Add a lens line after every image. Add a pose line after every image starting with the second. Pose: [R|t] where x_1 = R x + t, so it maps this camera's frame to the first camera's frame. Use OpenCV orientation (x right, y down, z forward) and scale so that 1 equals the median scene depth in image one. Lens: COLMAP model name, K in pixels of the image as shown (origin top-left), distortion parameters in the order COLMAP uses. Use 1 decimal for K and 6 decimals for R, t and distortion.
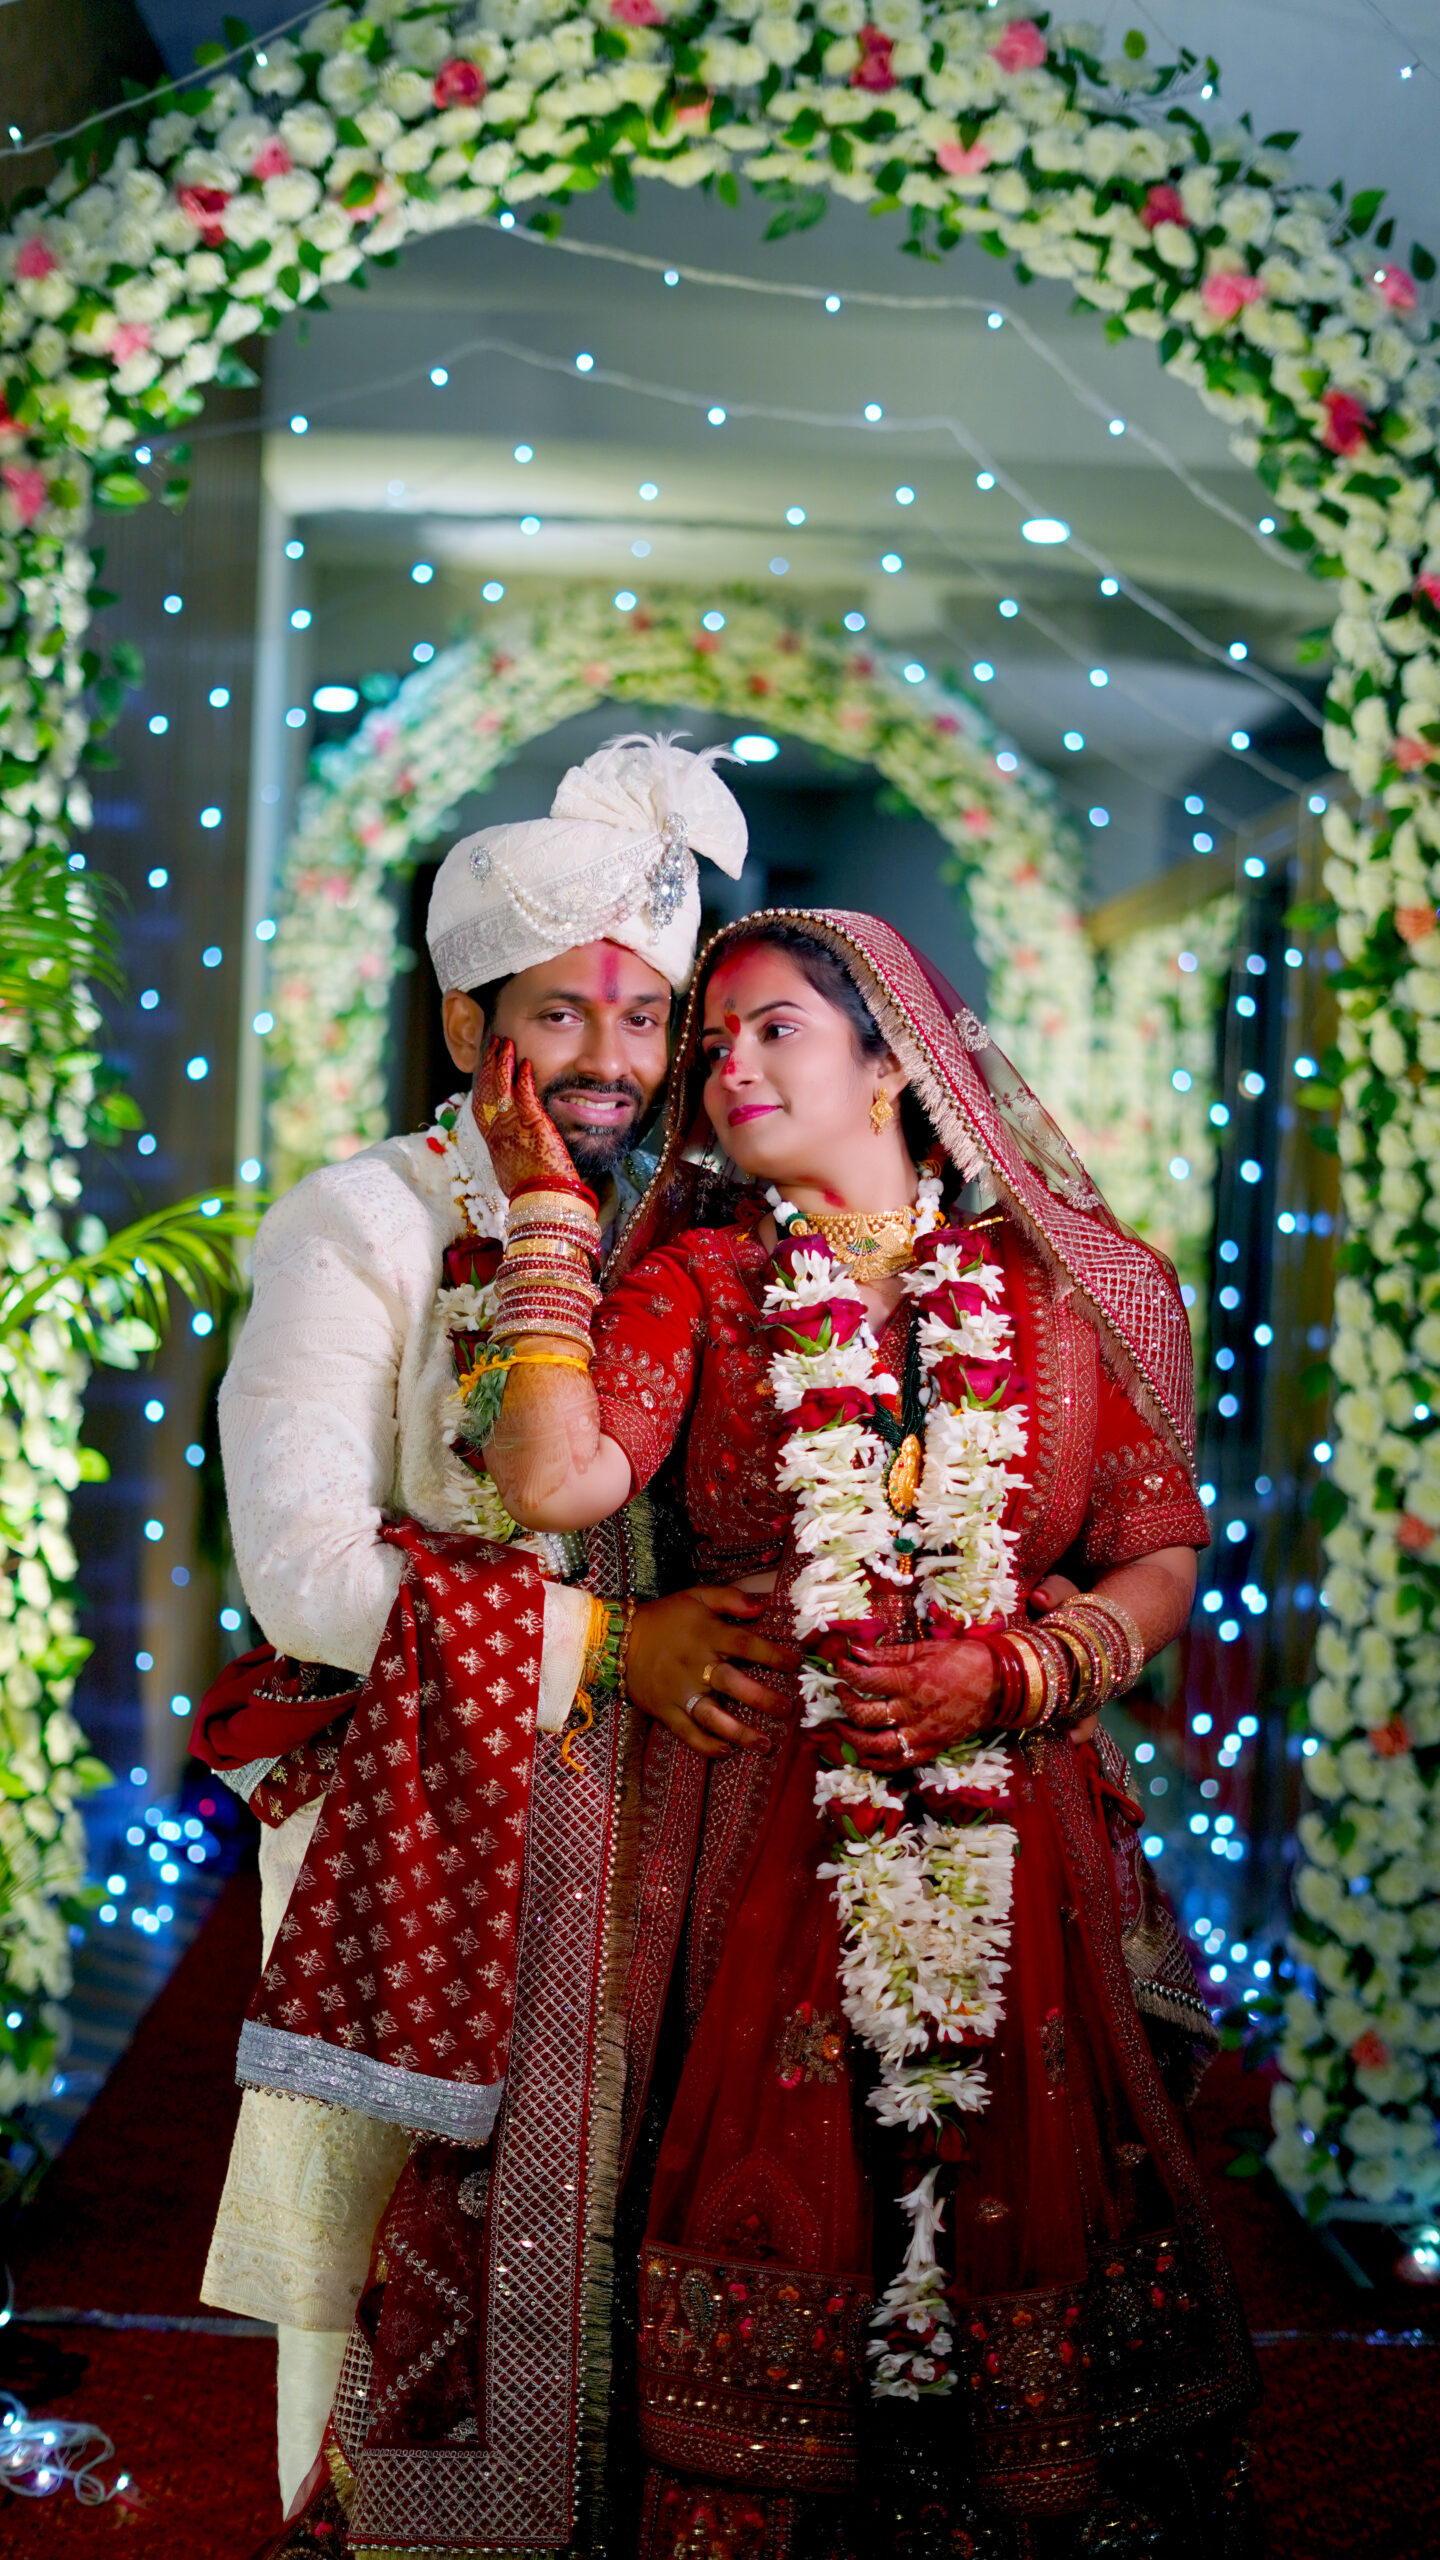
lens RADIAL K [[3772.3, 0, 719.5], [0, 3772.3, 1280.9], [0, 0, 1]] dist [-0.041967, 0.000000]
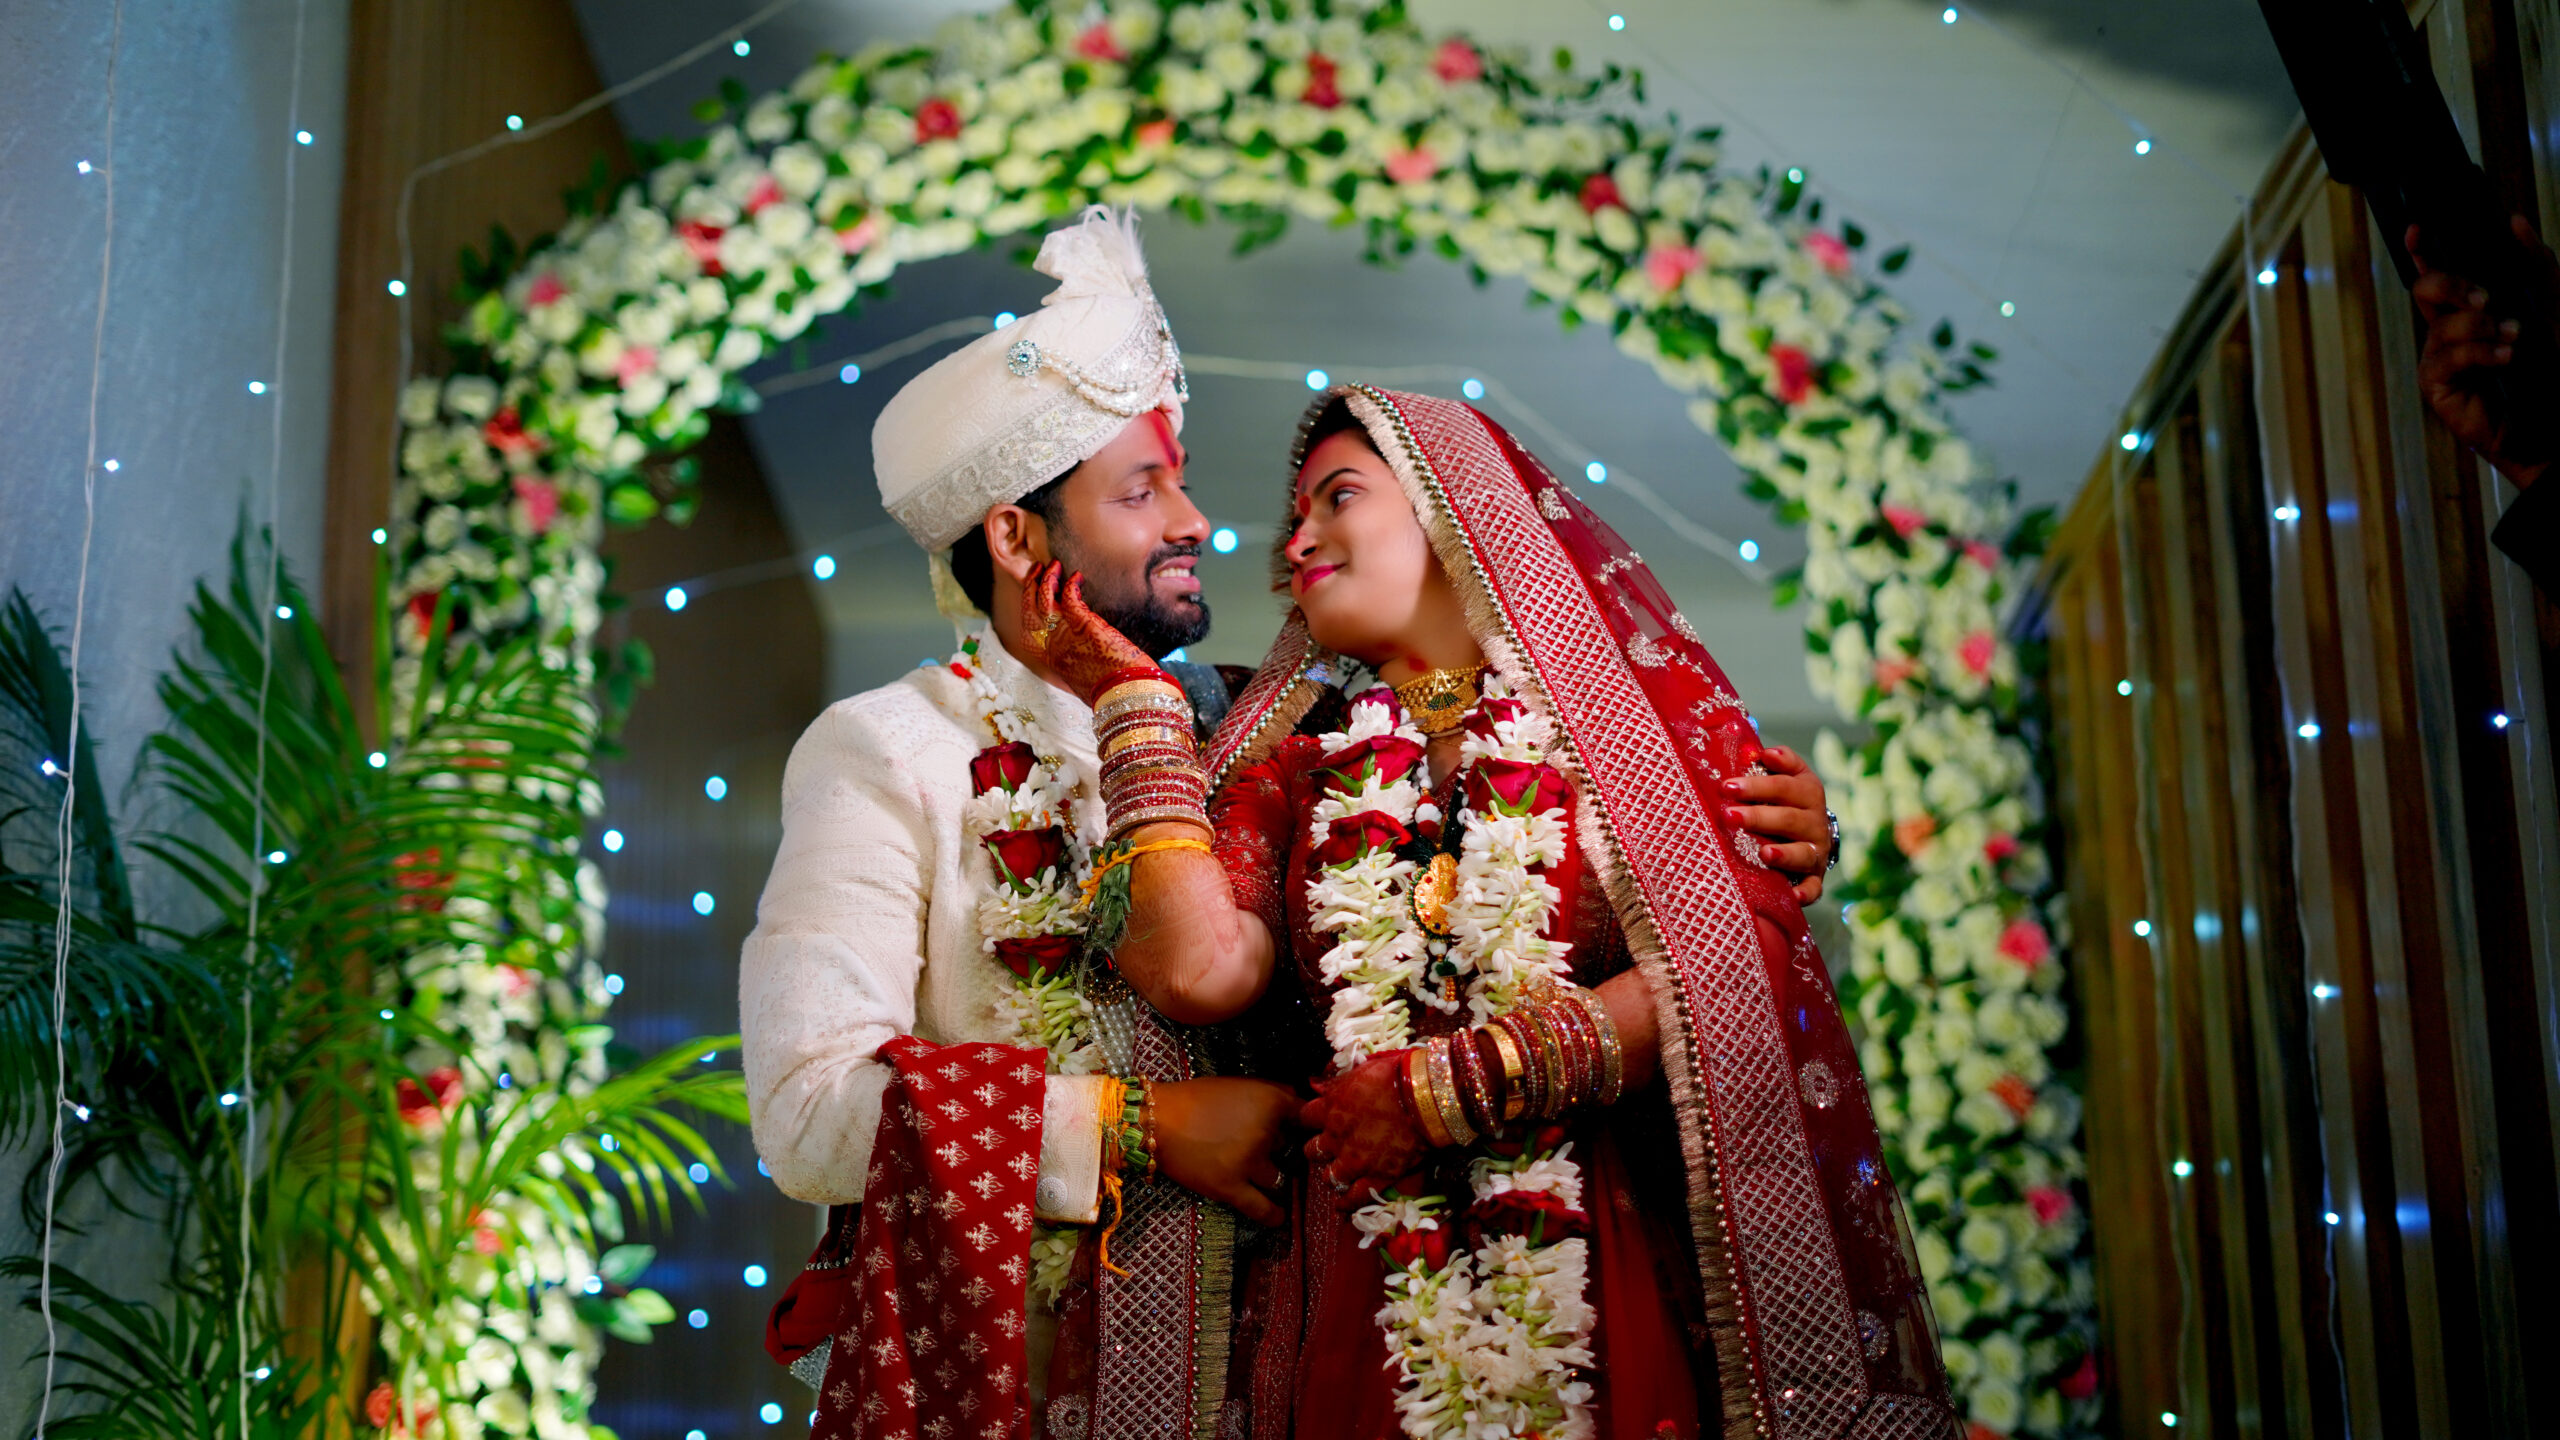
lens RADIAL K [[3772.3, 0, 1278.9], [0, 3772.3, 721.8], [0, 0, 1]] dist [-0.041967, 0.000000]
pose [[0.997869, -0.064273, -0.011208, 0.028996], [0.057424, 0.946769, -0.316752, 0.189547], [0.030970, 0.315433, 0.948442, 0.030029]]
